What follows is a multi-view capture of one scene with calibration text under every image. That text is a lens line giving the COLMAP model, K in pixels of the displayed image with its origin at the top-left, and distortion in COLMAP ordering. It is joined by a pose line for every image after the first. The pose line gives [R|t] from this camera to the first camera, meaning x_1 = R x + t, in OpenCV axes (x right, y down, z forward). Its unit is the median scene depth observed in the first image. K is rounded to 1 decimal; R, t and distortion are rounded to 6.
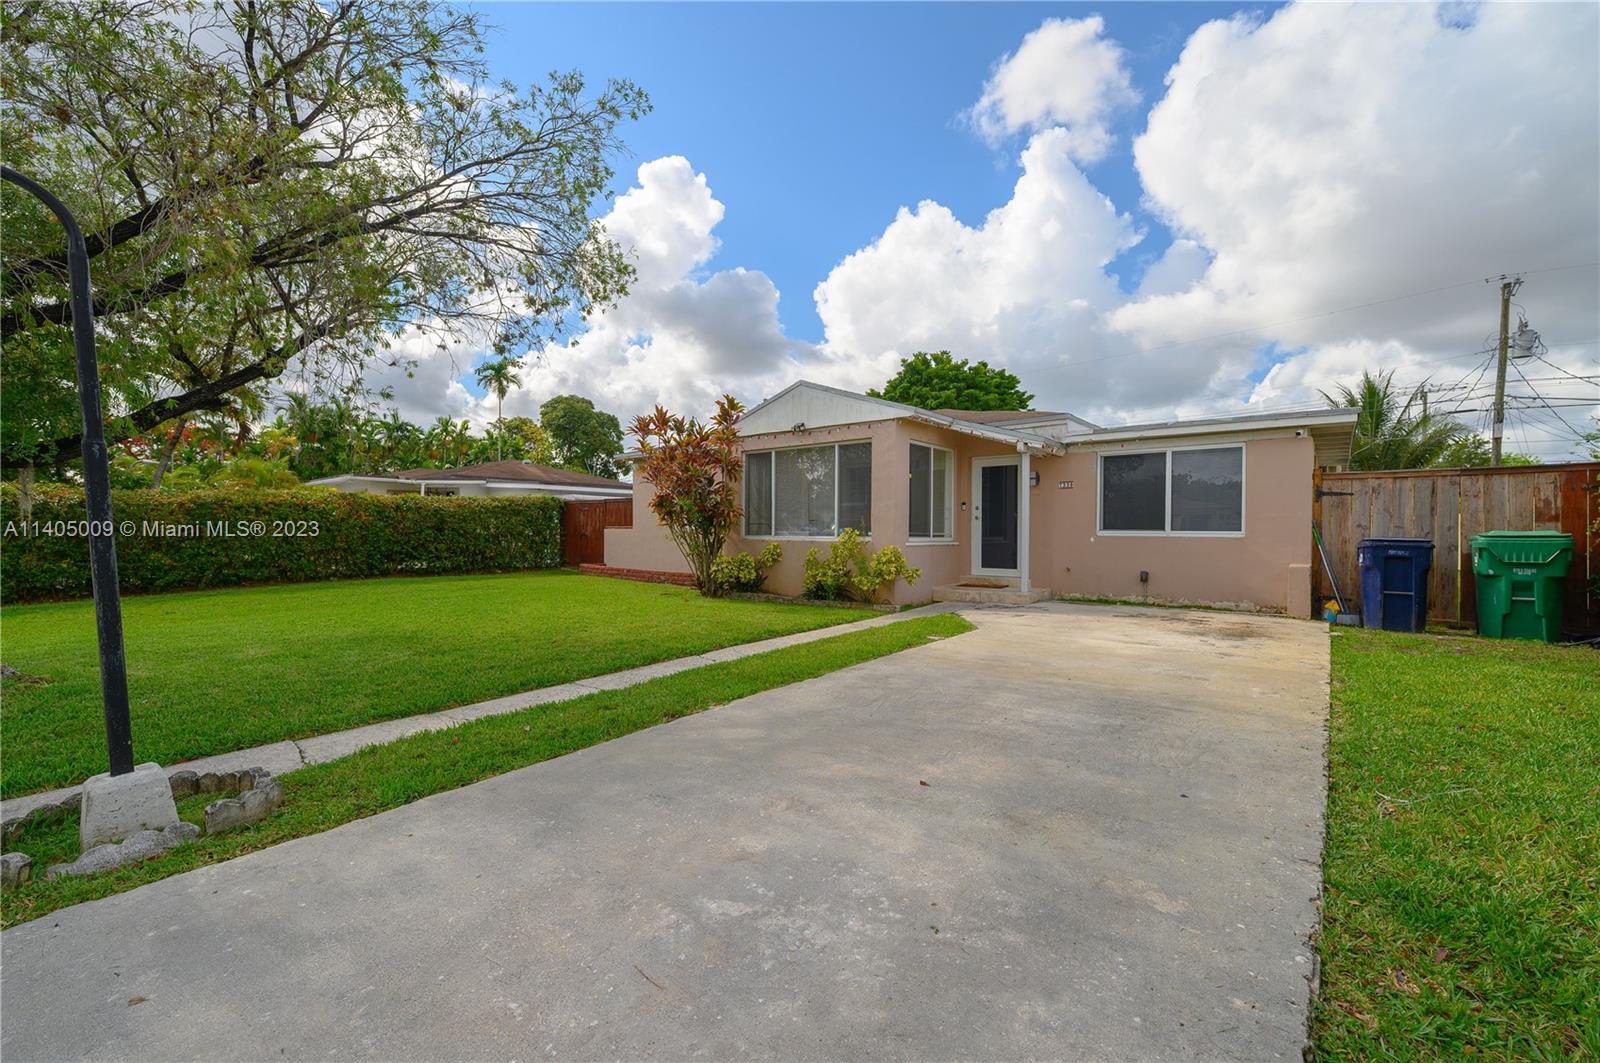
lens RADIAL K [[638.4, 0, 800.0], [0, 638.4, 531.5], [0, 0, 1]] dist [0.000754, 0.000006]
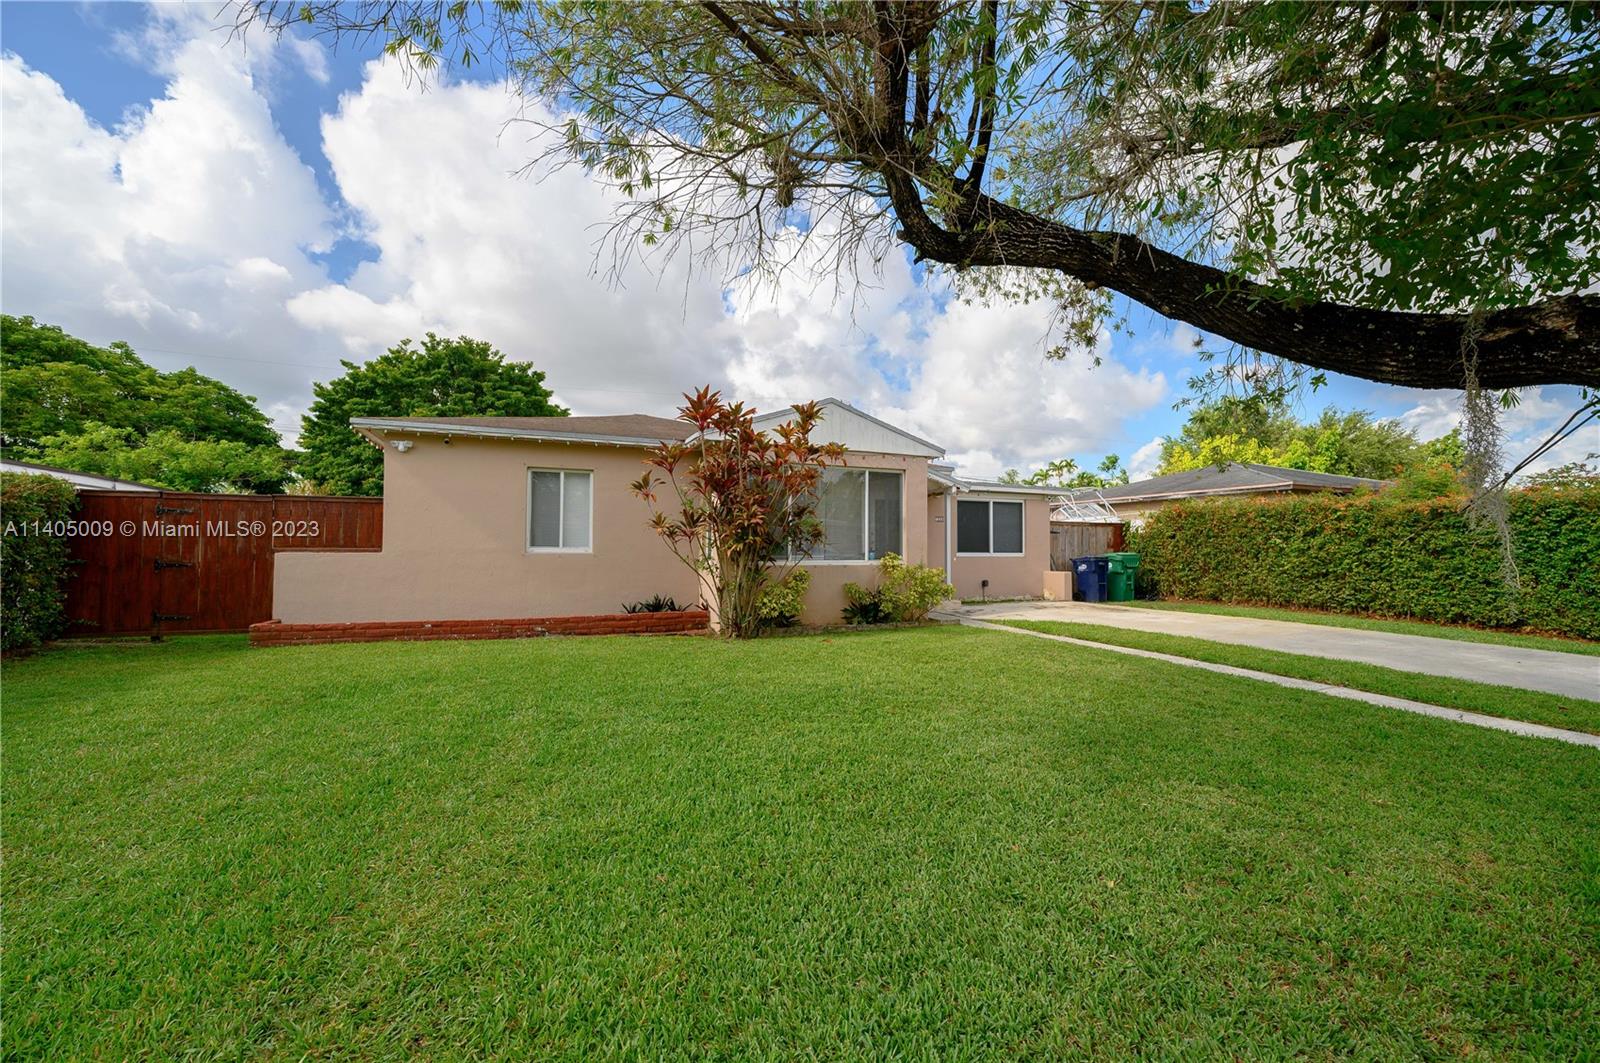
lens RADIAL K [[638.4, 0, 800.0], [0, 638.4, 531.5], [0, 0, 1]] dist [0.000754, 0.000006]
pose [[0.474559, 0.023190, 0.879918, -0.891489], [0.002257, 0.999618, -0.027561, -0.010024], [-0.880221, 0.015066, 0.474325, 0.607402]]
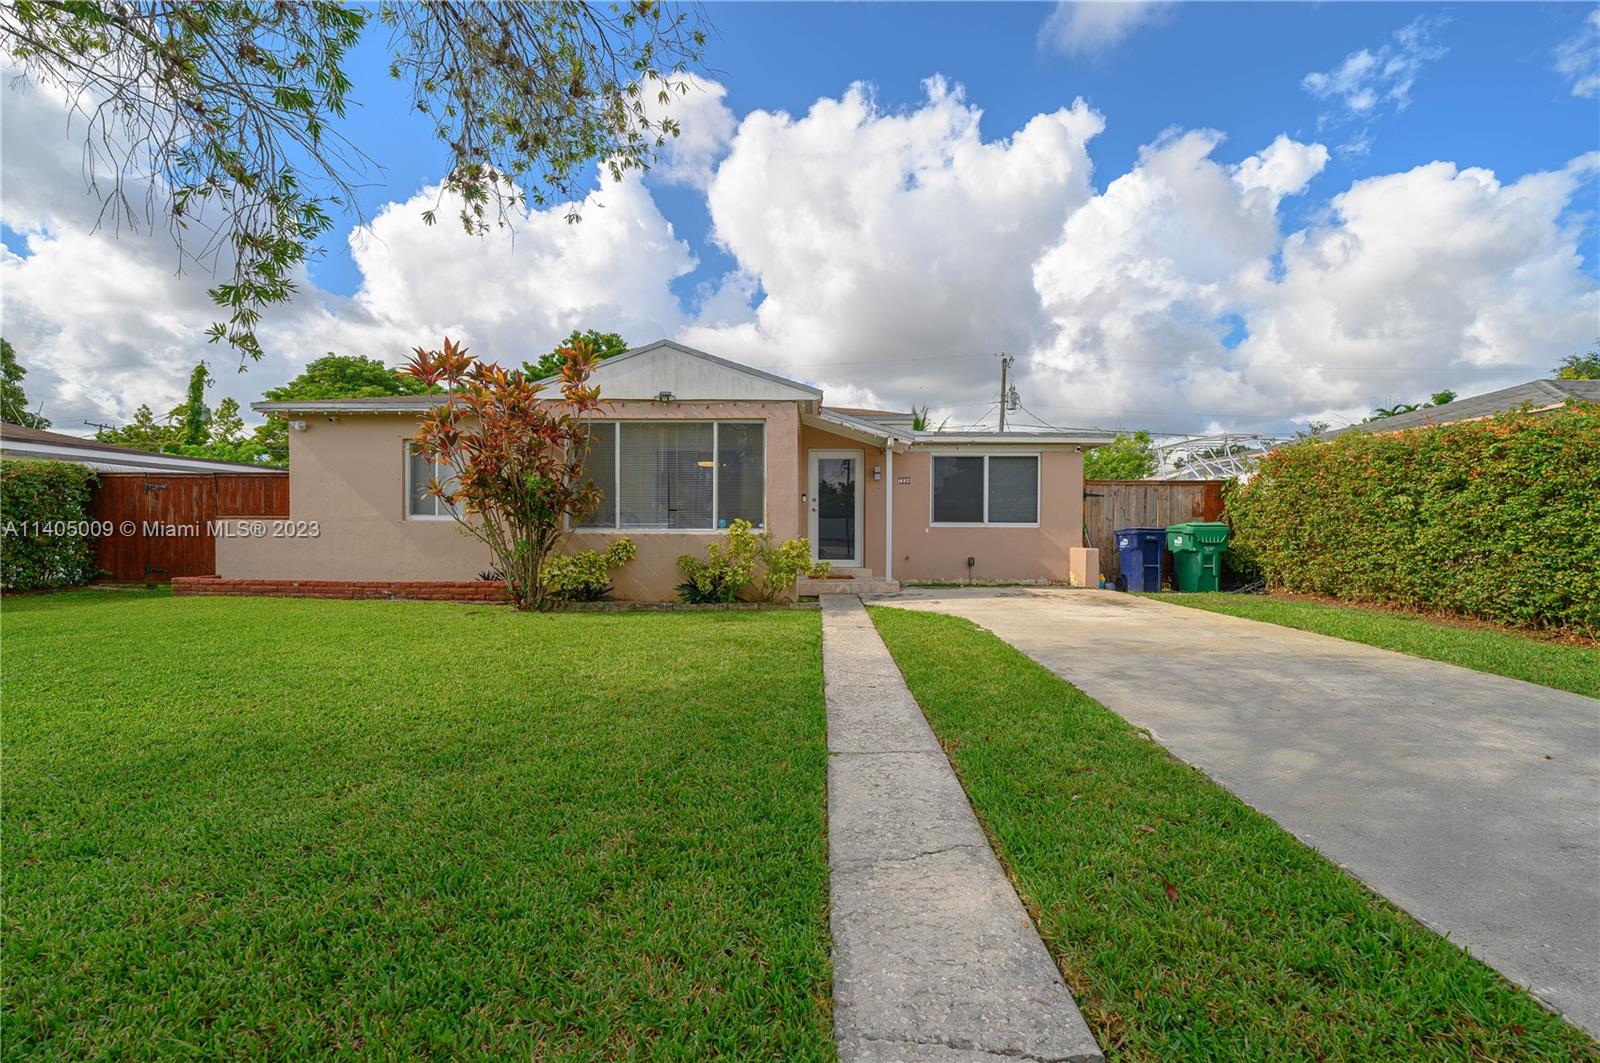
lens RADIAL K [[628.9, 0, 800.0], [0, 628.9, 531.5], [0, 0, 1]] dist [0.001171, -0.000032]
pose [[0.790158, -0.006070, 0.612873, -0.374106], [0.001932, 0.999971, 0.007412, 0.005446], [-0.612900, -0.004673, 0.790147, 0.256111]]
